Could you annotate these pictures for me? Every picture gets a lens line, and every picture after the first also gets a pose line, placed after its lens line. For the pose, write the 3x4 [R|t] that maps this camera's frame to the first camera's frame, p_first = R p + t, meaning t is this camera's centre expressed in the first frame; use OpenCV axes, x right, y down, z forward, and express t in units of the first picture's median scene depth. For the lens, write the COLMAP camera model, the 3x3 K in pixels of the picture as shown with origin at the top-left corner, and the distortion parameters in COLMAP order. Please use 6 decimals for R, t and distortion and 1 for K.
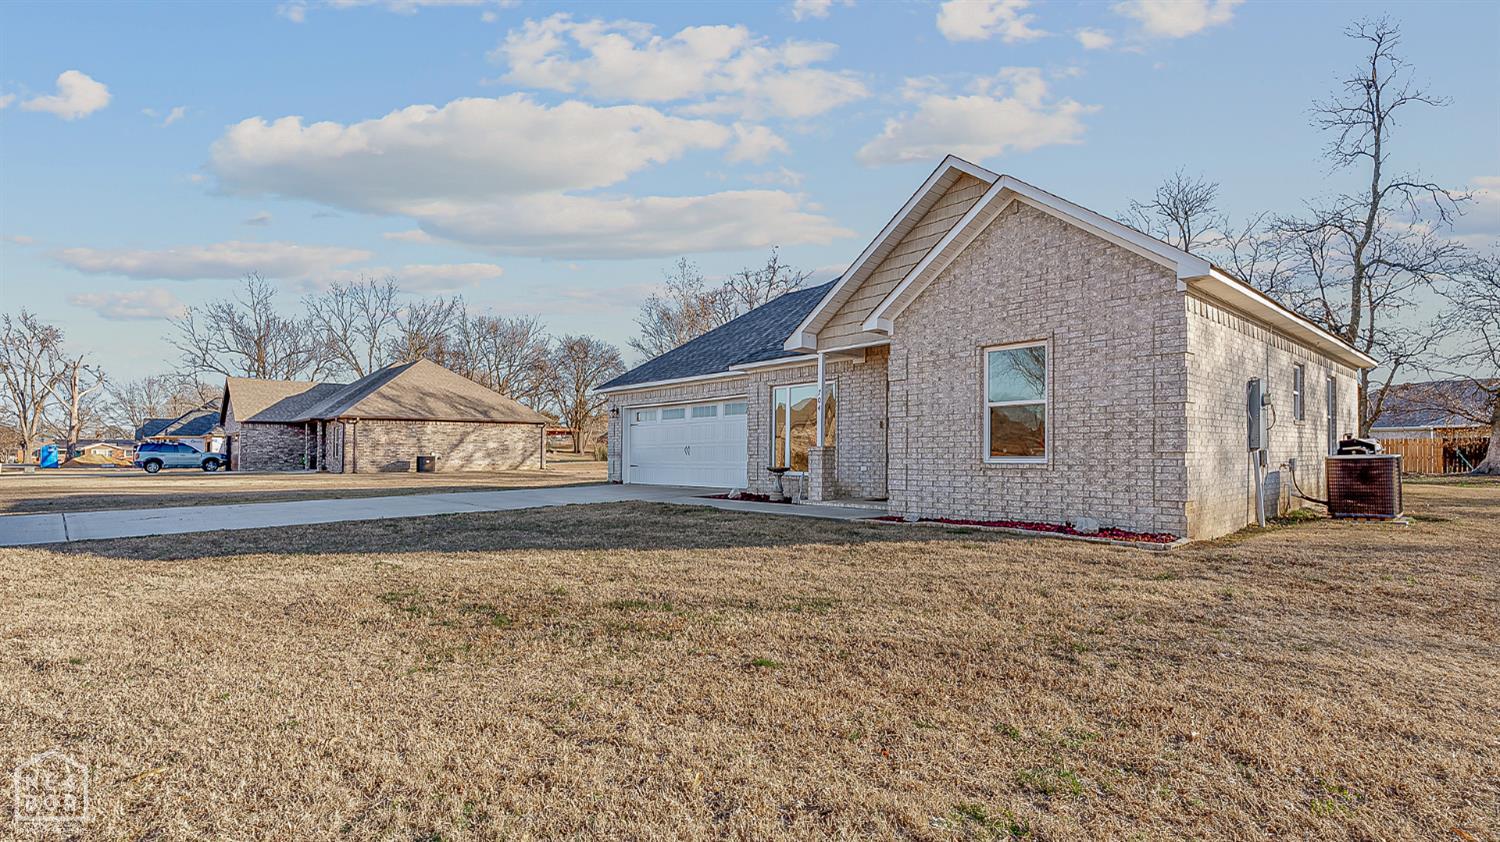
lens RADIAL K [[693.2, 0, 748.7], [0, 693.2, 444.9], [0, 0, 1]] dist [-0.002931, -0.000015]
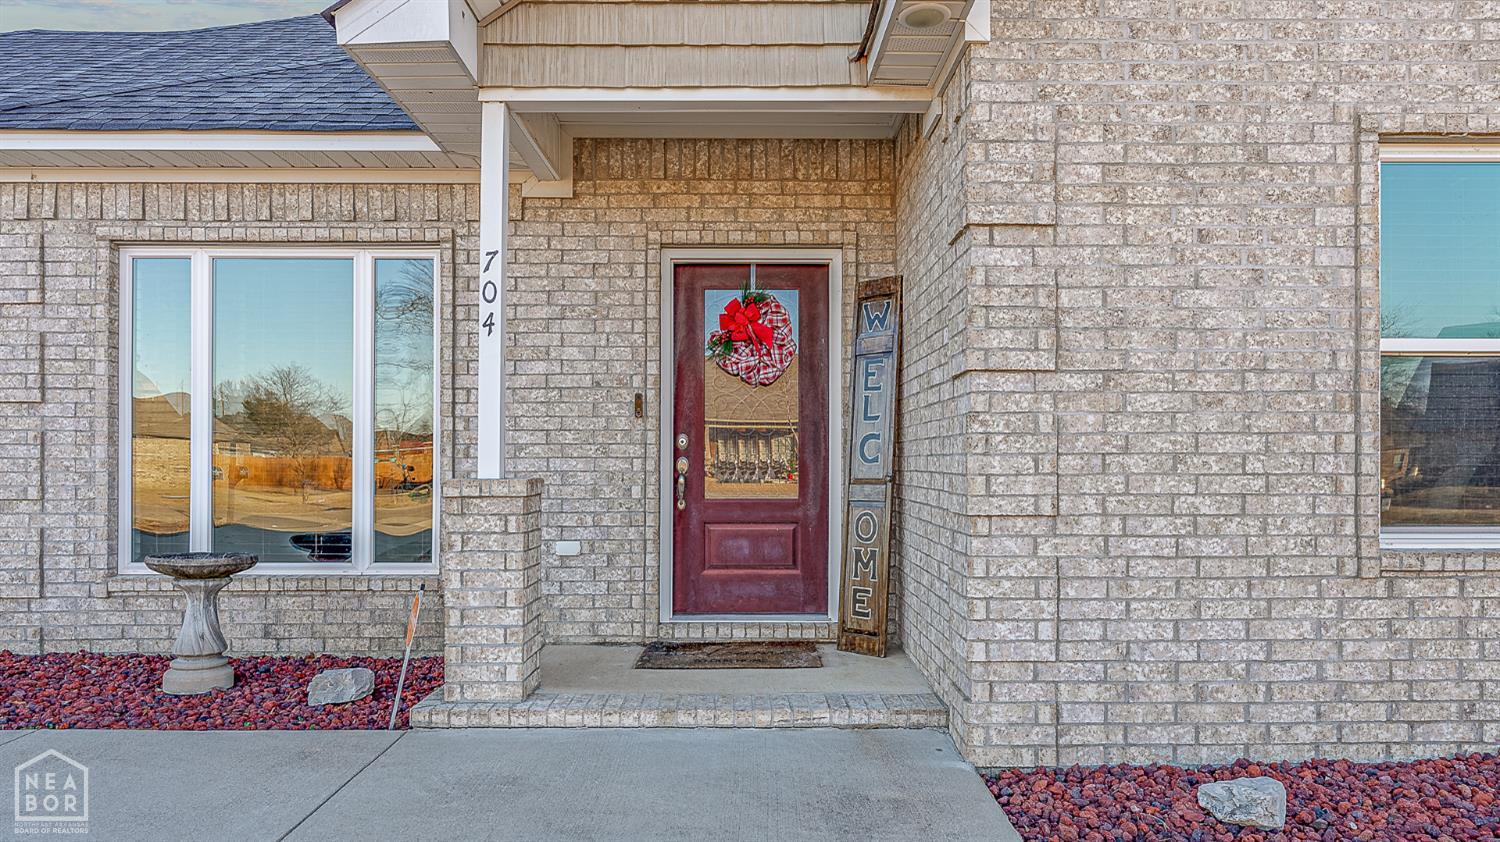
lens RADIAL K [[892.4, 0, 750.2], [0, 892.4, 459.4], [0, 0, 1]] dist [-0.000131, -0.000288]
pose [[0.660805, 0.002761, 0.750552, -0.095962], [-0.011017, 0.999921, 0.006020, -0.009744], [-0.750476, -0.012247, 0.660784, 0.905399]]
